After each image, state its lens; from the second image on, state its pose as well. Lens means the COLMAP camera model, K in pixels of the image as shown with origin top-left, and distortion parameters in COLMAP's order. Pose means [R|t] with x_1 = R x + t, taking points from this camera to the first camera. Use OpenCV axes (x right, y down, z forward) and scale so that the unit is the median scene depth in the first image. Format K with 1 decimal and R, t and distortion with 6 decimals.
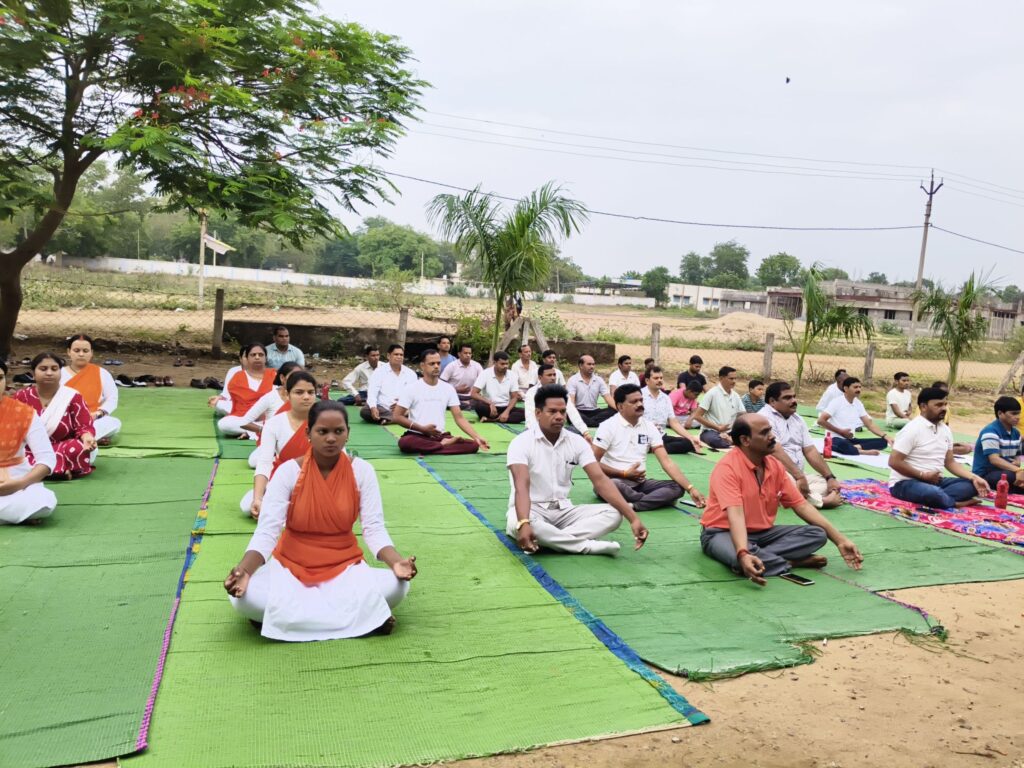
lens RADIAL K [[863.3, 0, 512.0], [0, 863.3, 384.0], [0, 0, 1]] dist [0.141287, -0.296907]
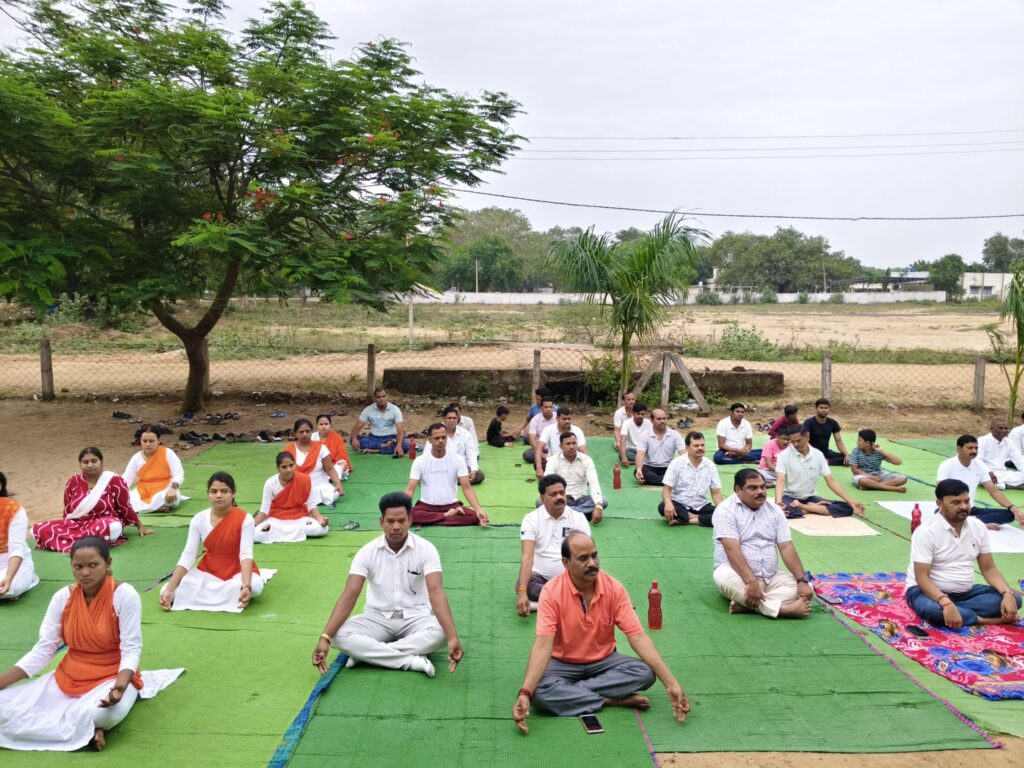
lens RADIAL K [[863.3, 0, 512.0], [0, 863.3, 384.0], [0, 0, 1]] dist [0.141287, -0.296907]
pose [[0.919202, -0.023102, -0.393107, 0.120784], [0.028288, 0.999572, 0.007404, -0.027751], [0.392768, -0.017927, 0.919463, 0.025608]]
